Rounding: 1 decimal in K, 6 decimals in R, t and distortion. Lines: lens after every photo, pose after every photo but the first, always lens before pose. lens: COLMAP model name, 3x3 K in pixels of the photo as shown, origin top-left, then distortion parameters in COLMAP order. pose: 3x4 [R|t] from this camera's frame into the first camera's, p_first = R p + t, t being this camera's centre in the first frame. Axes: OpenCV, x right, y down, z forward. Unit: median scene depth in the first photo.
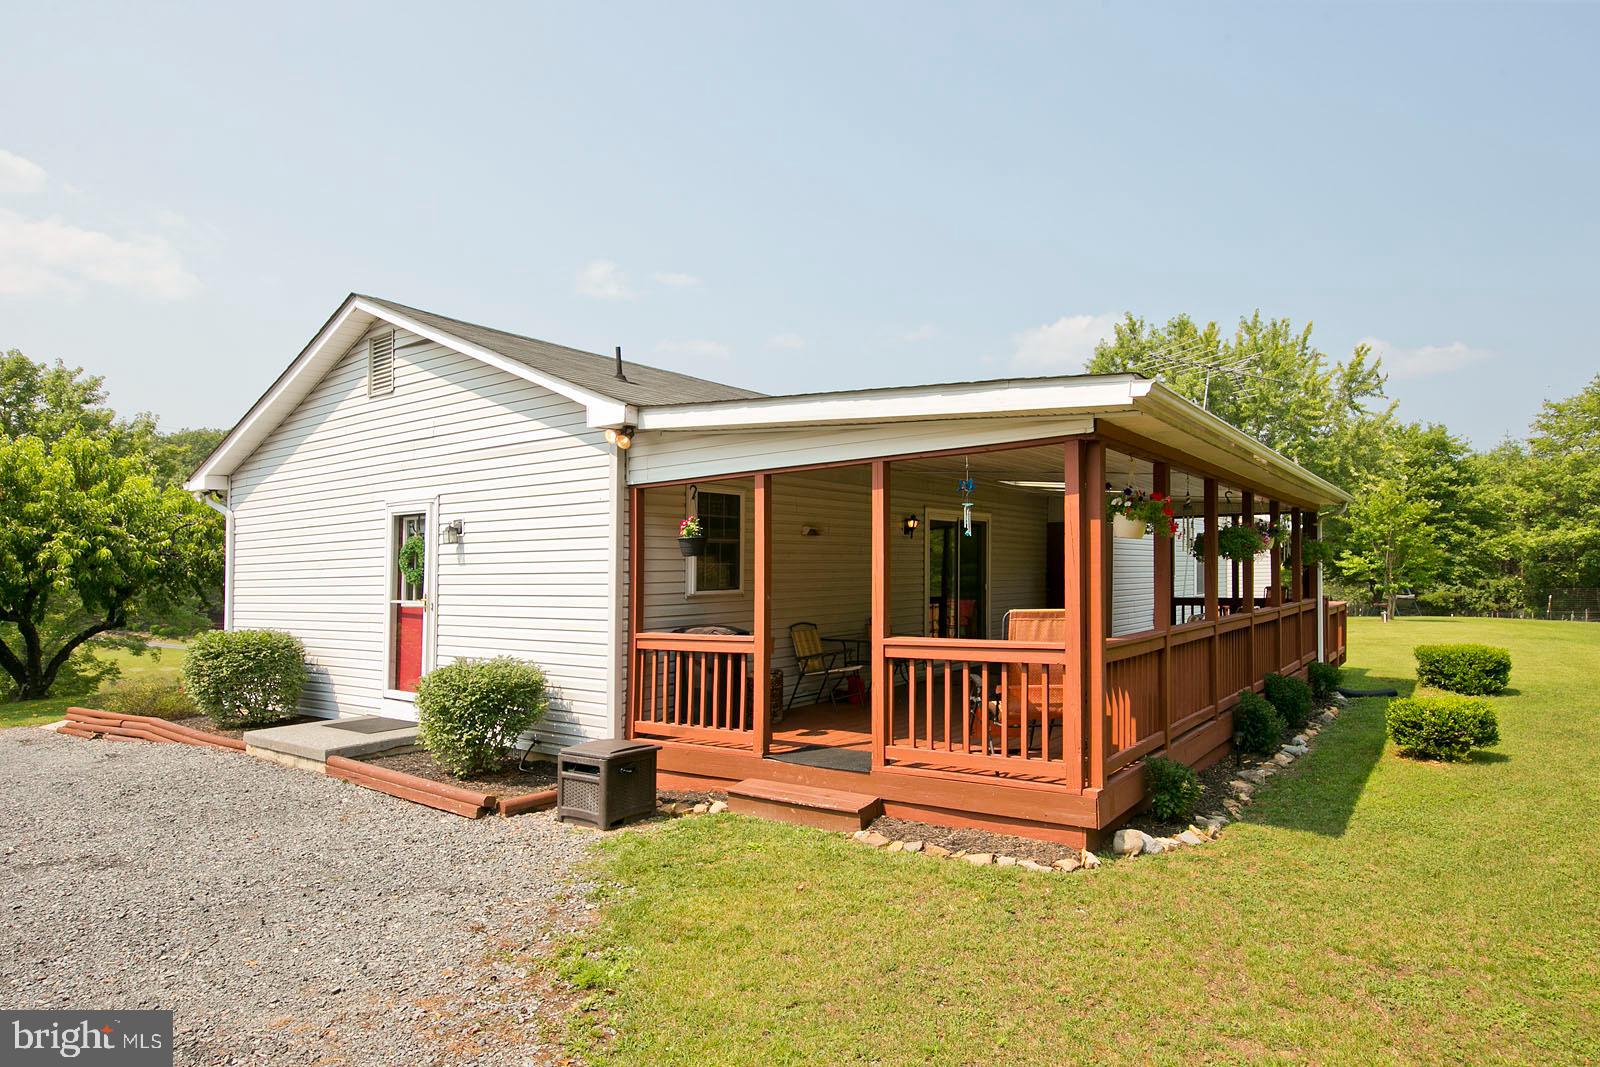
lens RADIAL K [[914.9, 0, 798.8], [0, 914.9, 536.1], [0, 0, 1]] dist [0.002434, 0.000230]
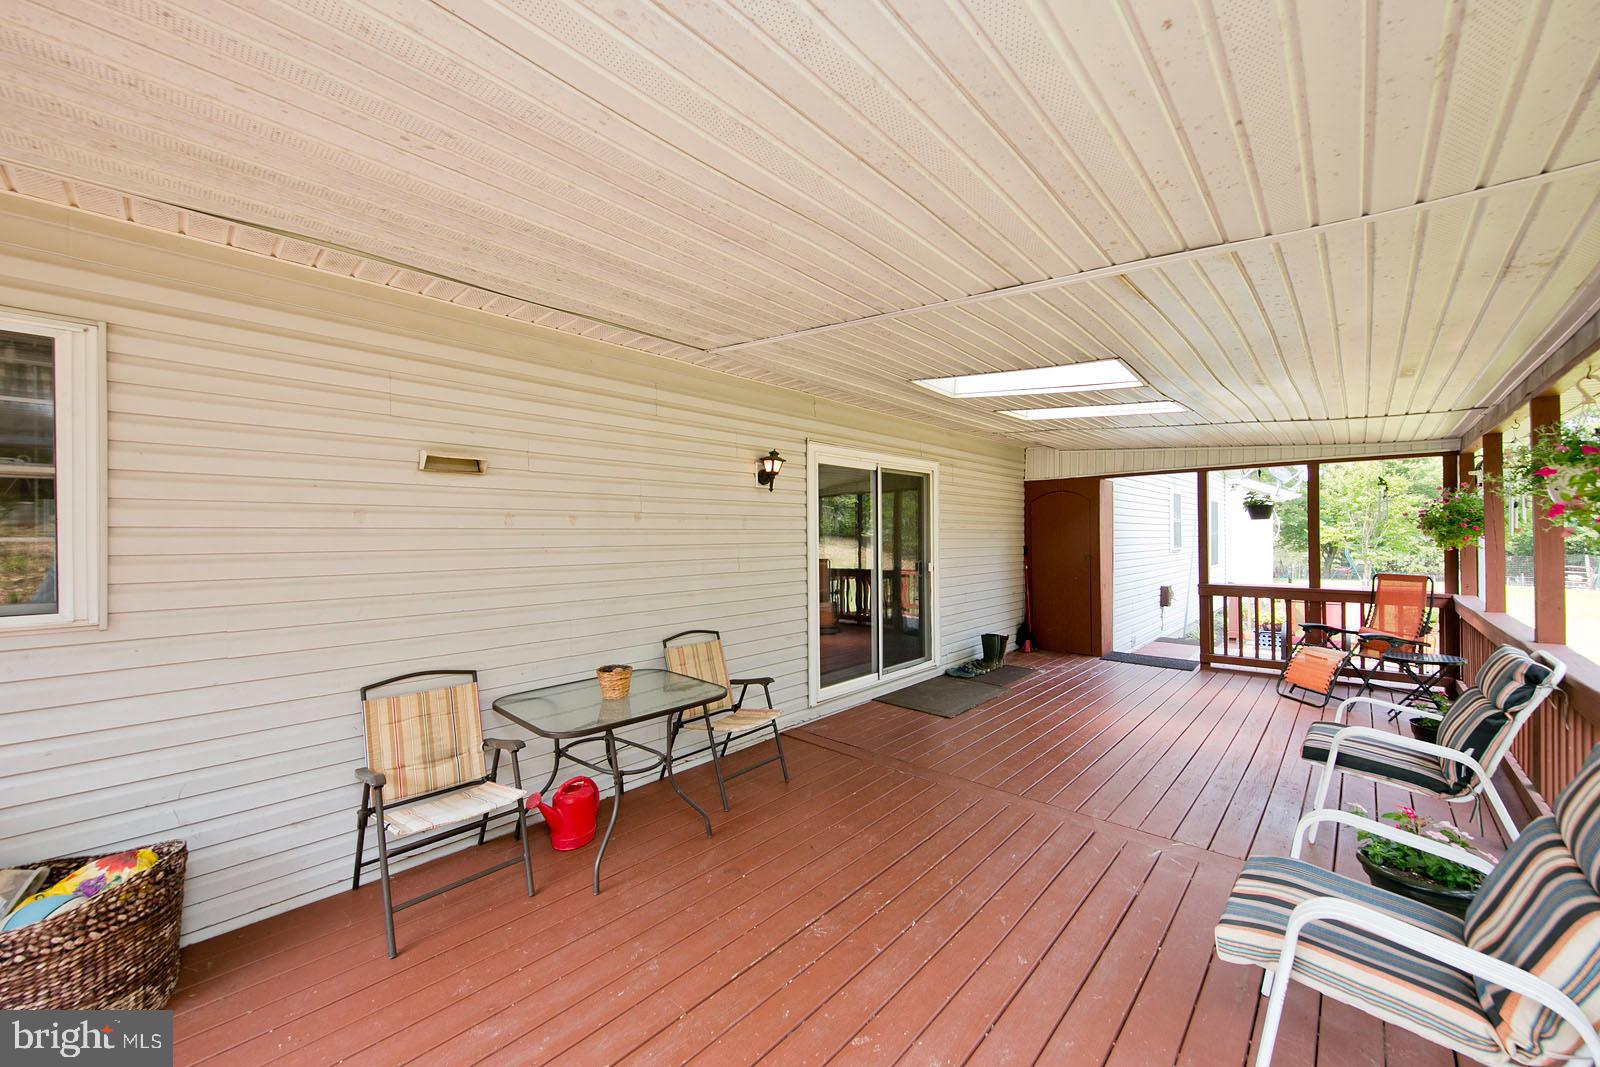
lens RADIAL K [[610.7, 0, 803.2], [0, 610.7, 534.3], [0, 0, 1]] dist [-0.001050, -0.000037]
pose [[0.994738, 0.001240, -0.102440, 0.174828], [0.002209, 0.999435, 0.033552, 0.015947], [0.102423, -0.033602, 0.994173, 0.590653]]
